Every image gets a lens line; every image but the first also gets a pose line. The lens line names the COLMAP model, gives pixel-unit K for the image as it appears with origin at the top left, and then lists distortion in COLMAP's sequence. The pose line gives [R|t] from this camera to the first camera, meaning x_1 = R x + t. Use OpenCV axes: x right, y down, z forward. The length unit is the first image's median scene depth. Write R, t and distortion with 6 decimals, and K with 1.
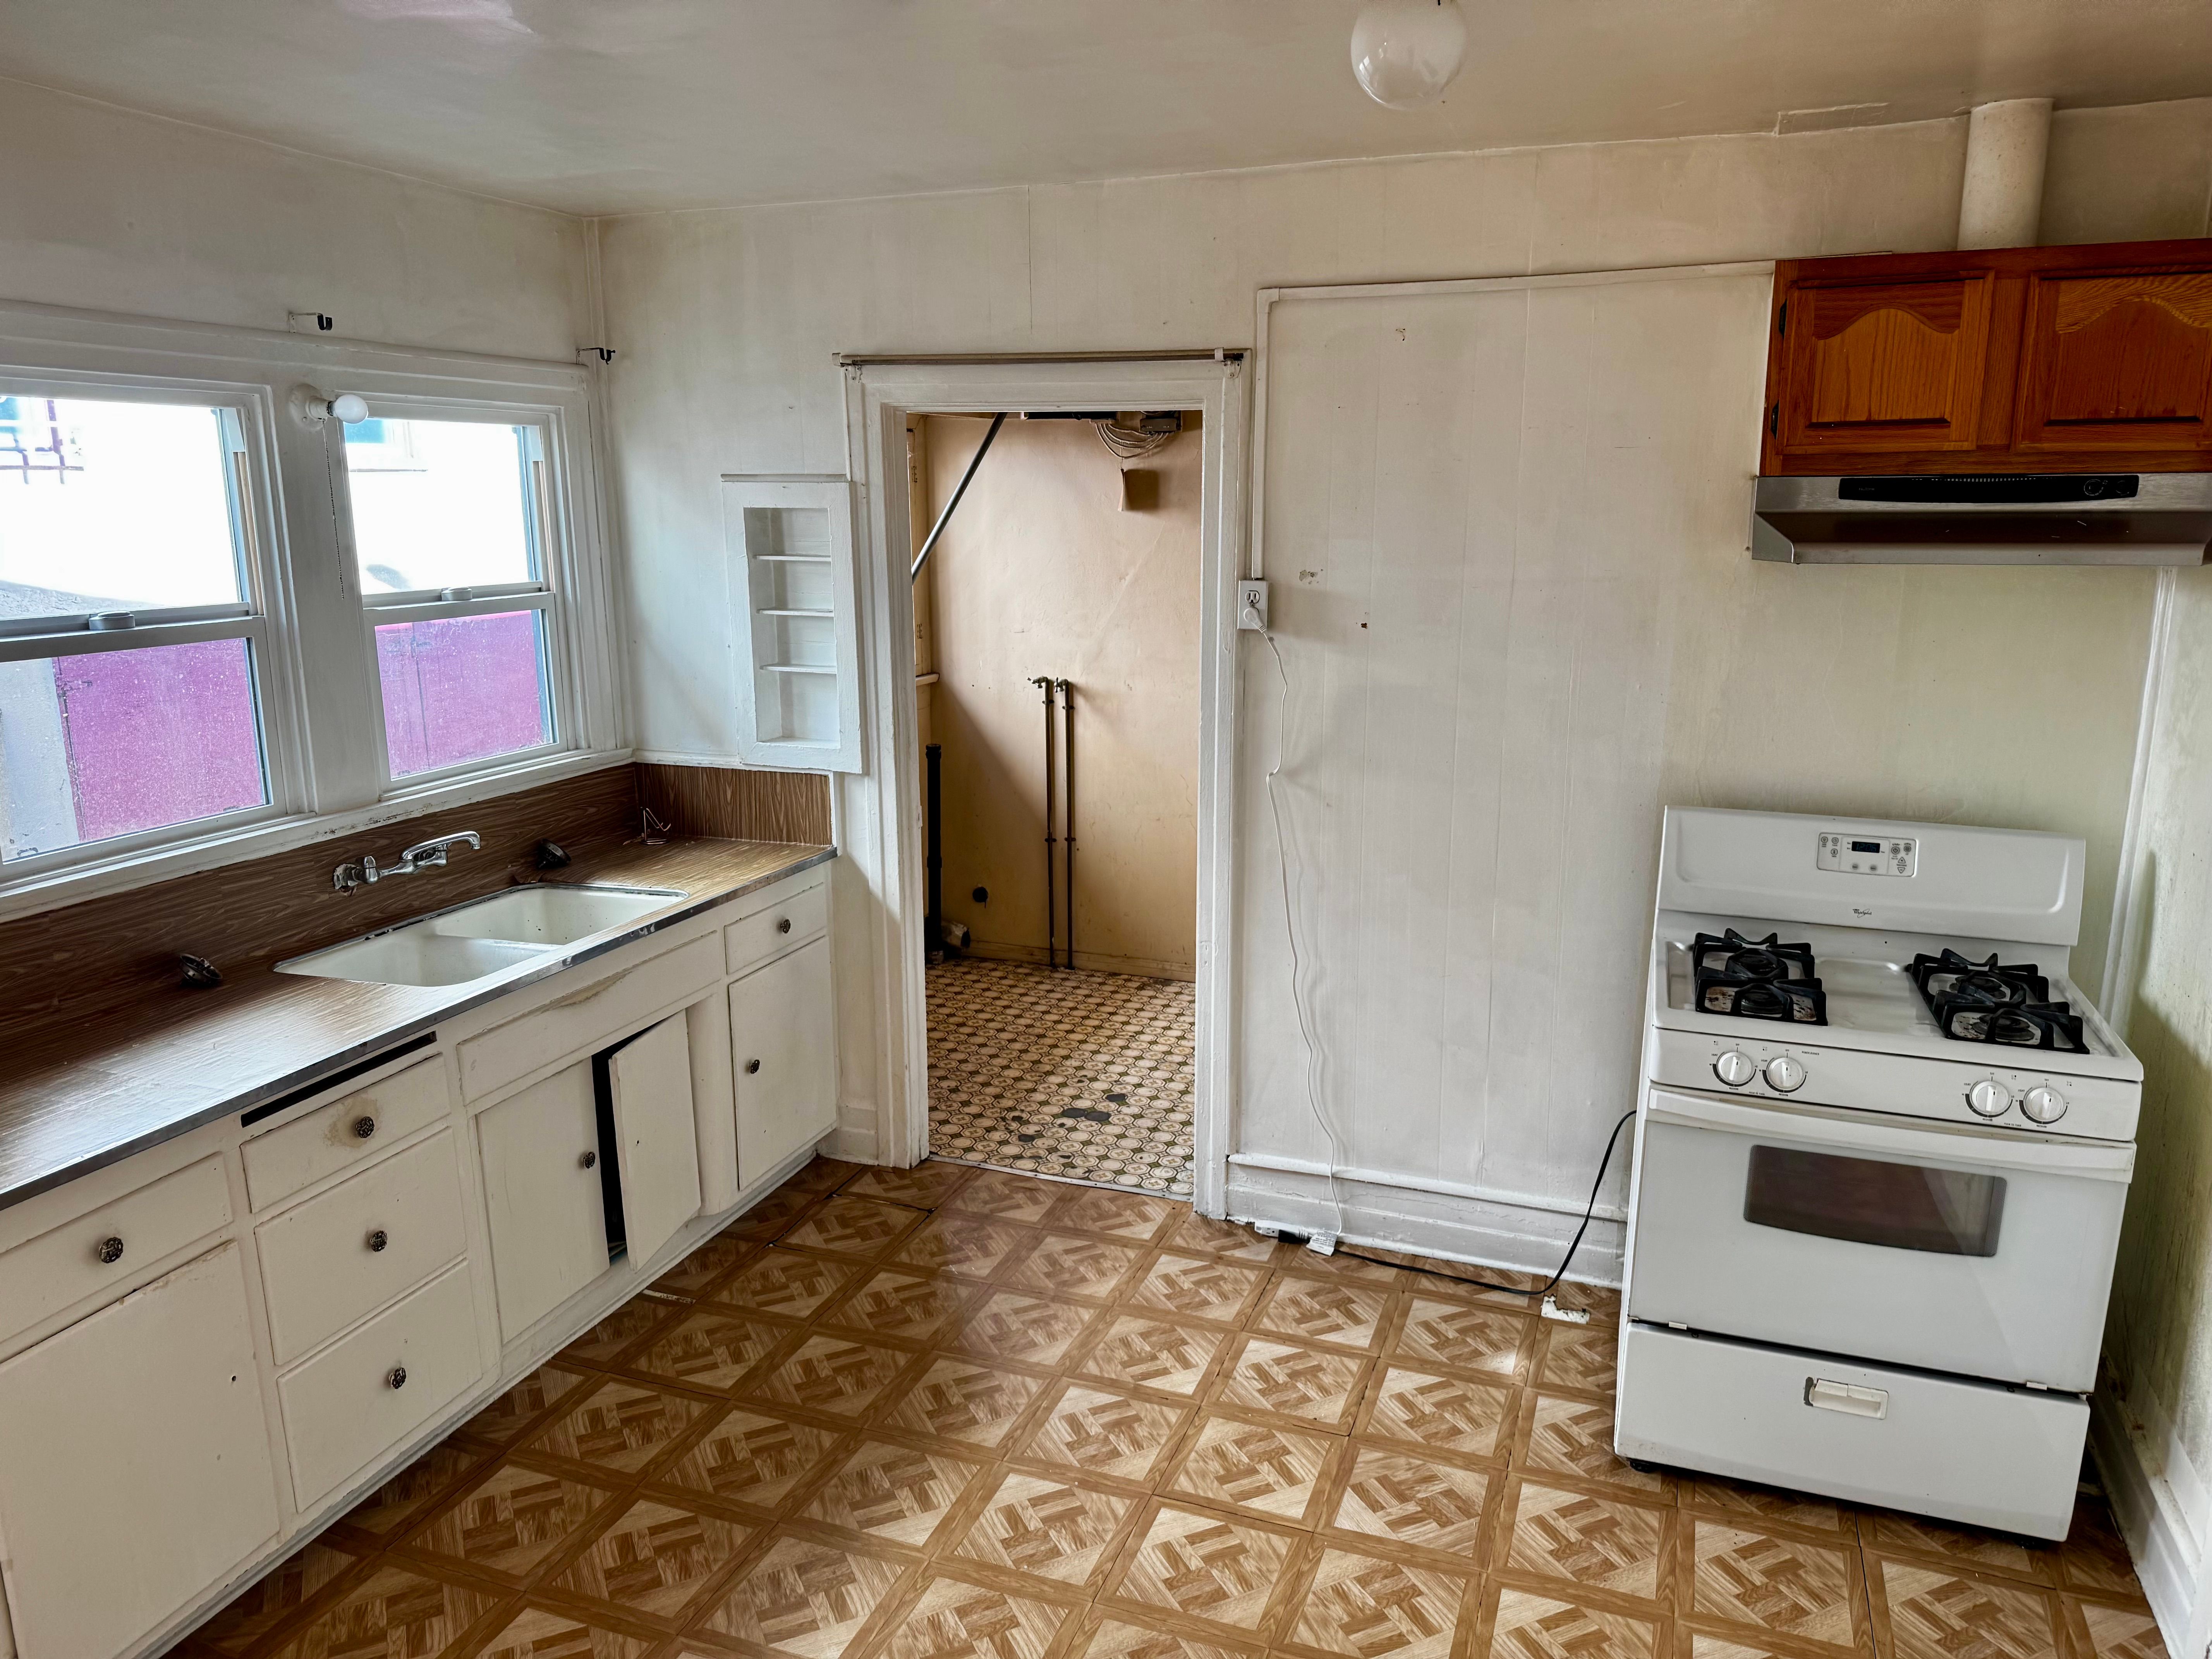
lens RADIAL K [[1575.3, 0, 1100.8], [0, 1575.3, 826.7], [0, 0, 1]] dist [0.065749, -0.060357]
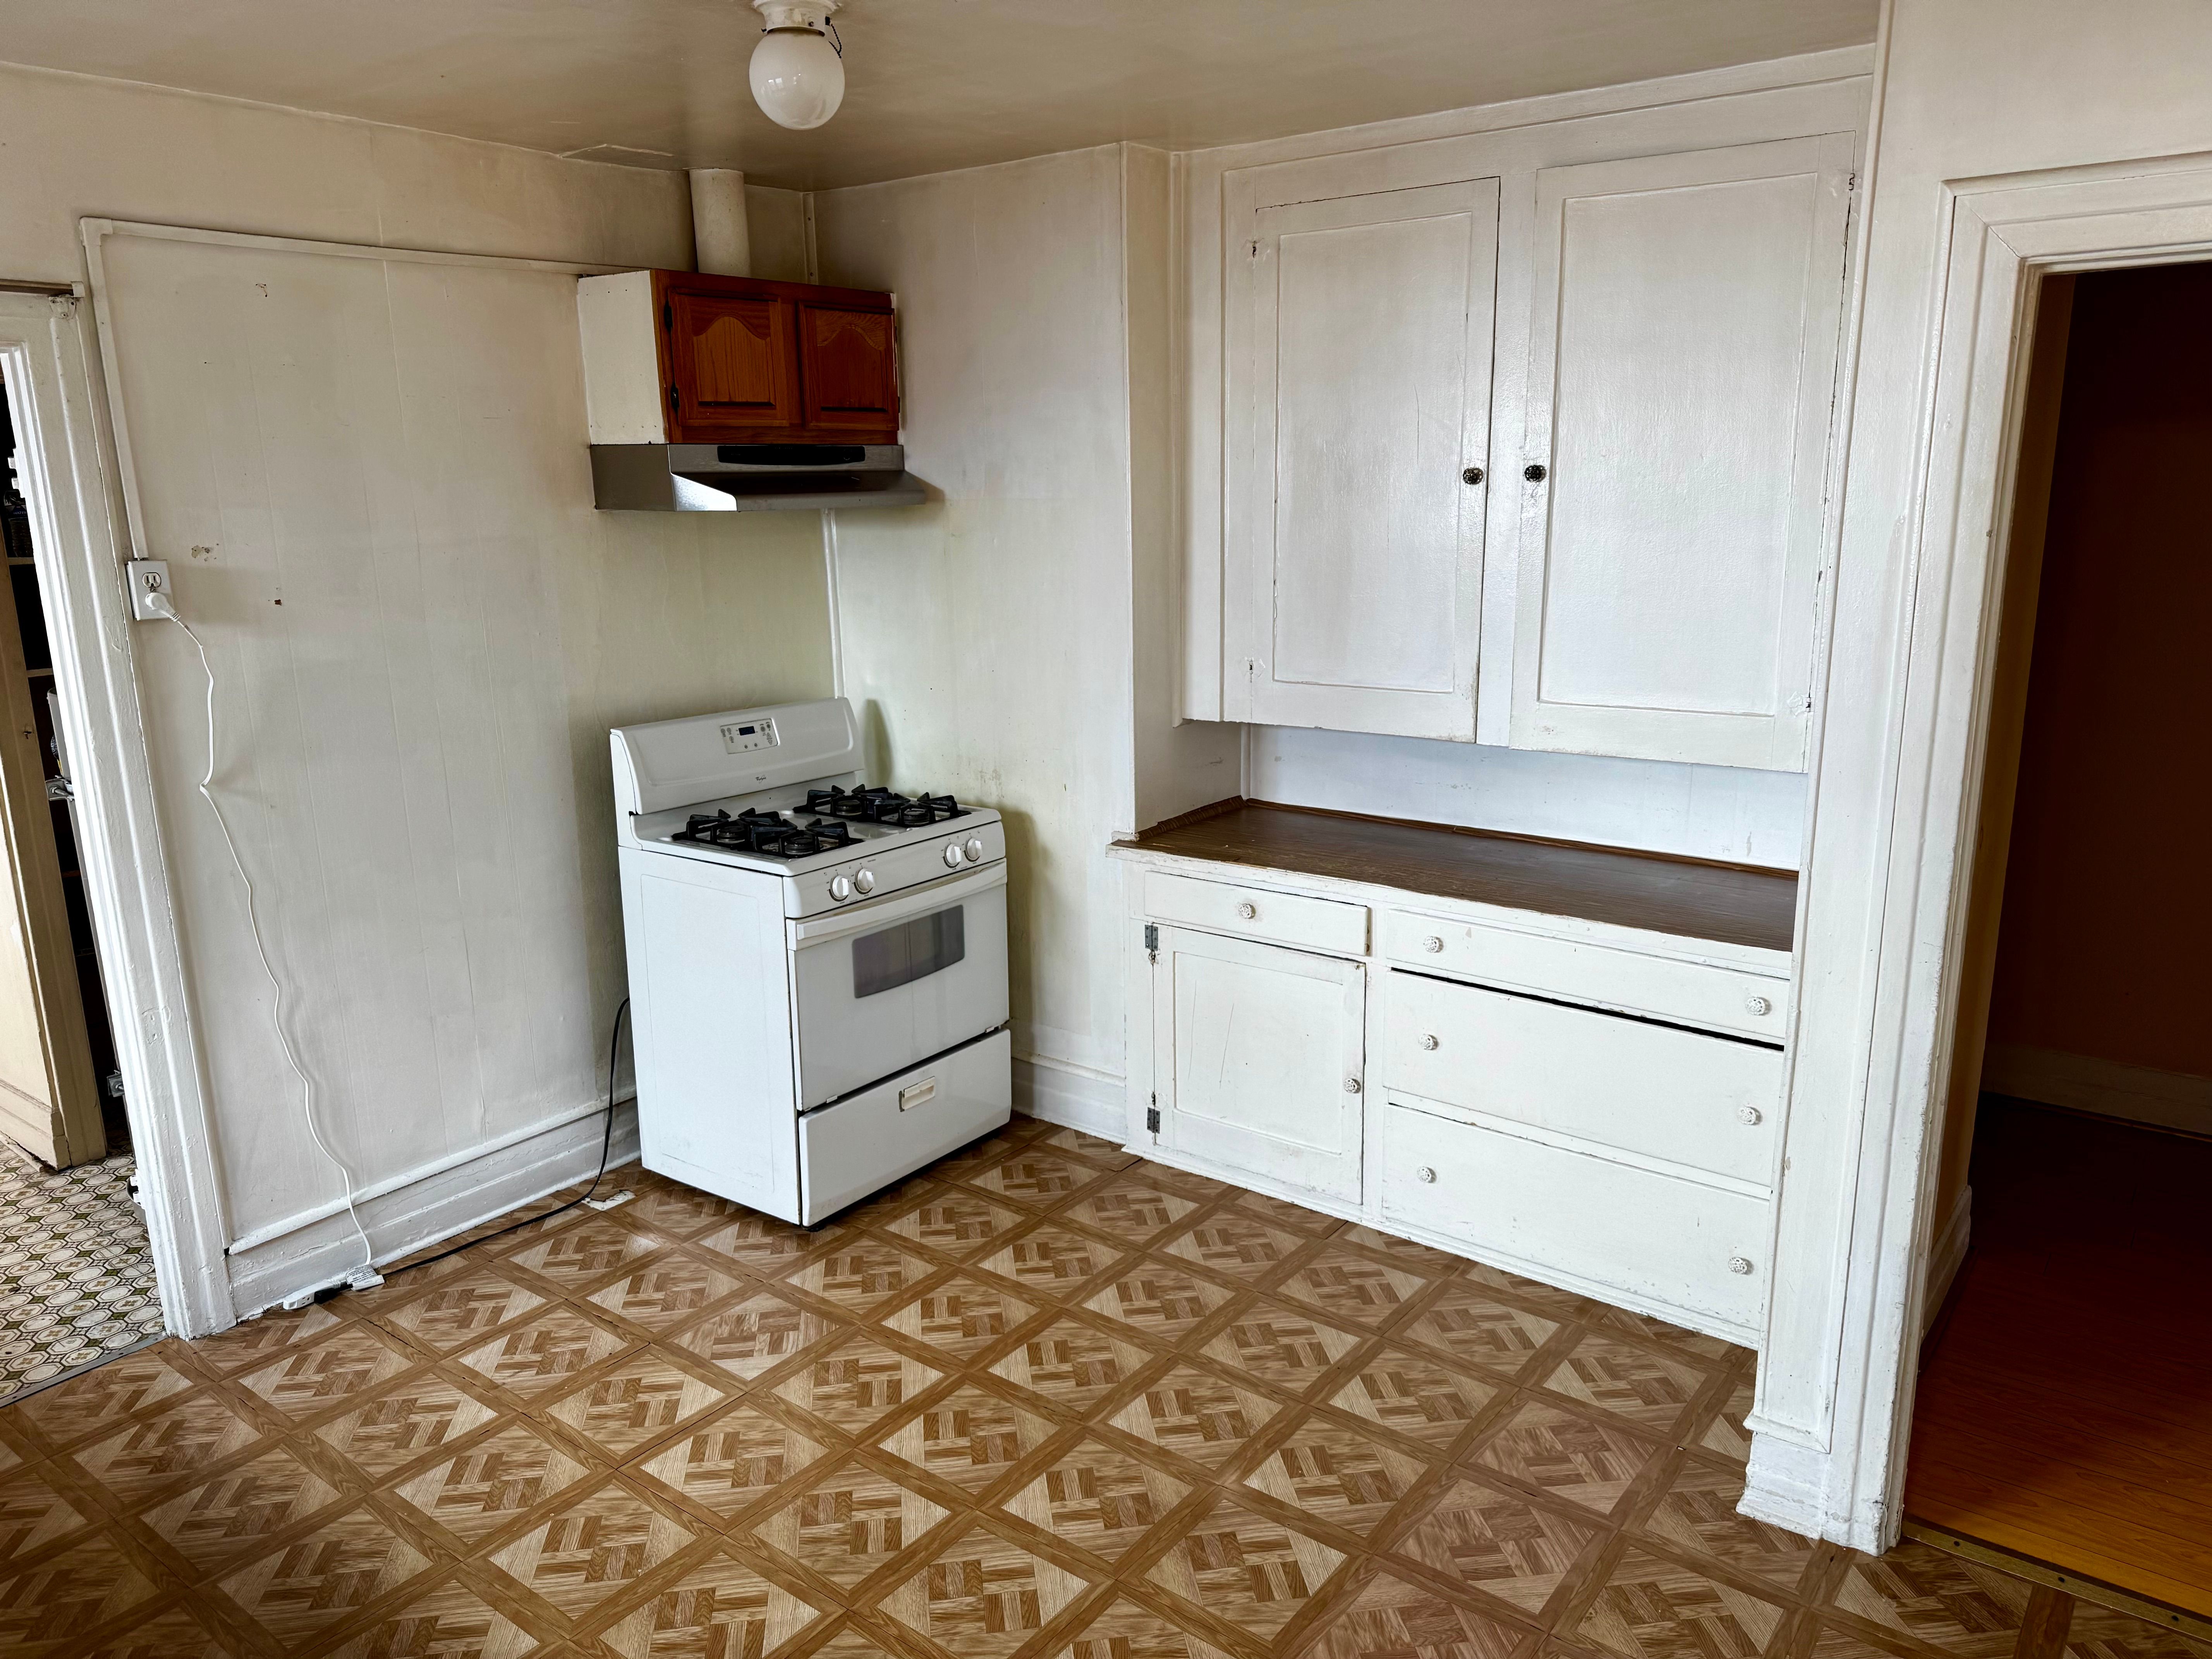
lens RADIAL K [[1575.3, 0, 1105.1], [0, 1575.3, 837.7], [0, 0, 1]] dist [0.065749, -0.060357]
pose [[0.288383, -0.216173, 0.932794, -0.657045], [0.222453, 0.962653, 0.154320, -0.036850], [-0.931316, 0.163000, 0.325701, 0.309023]]
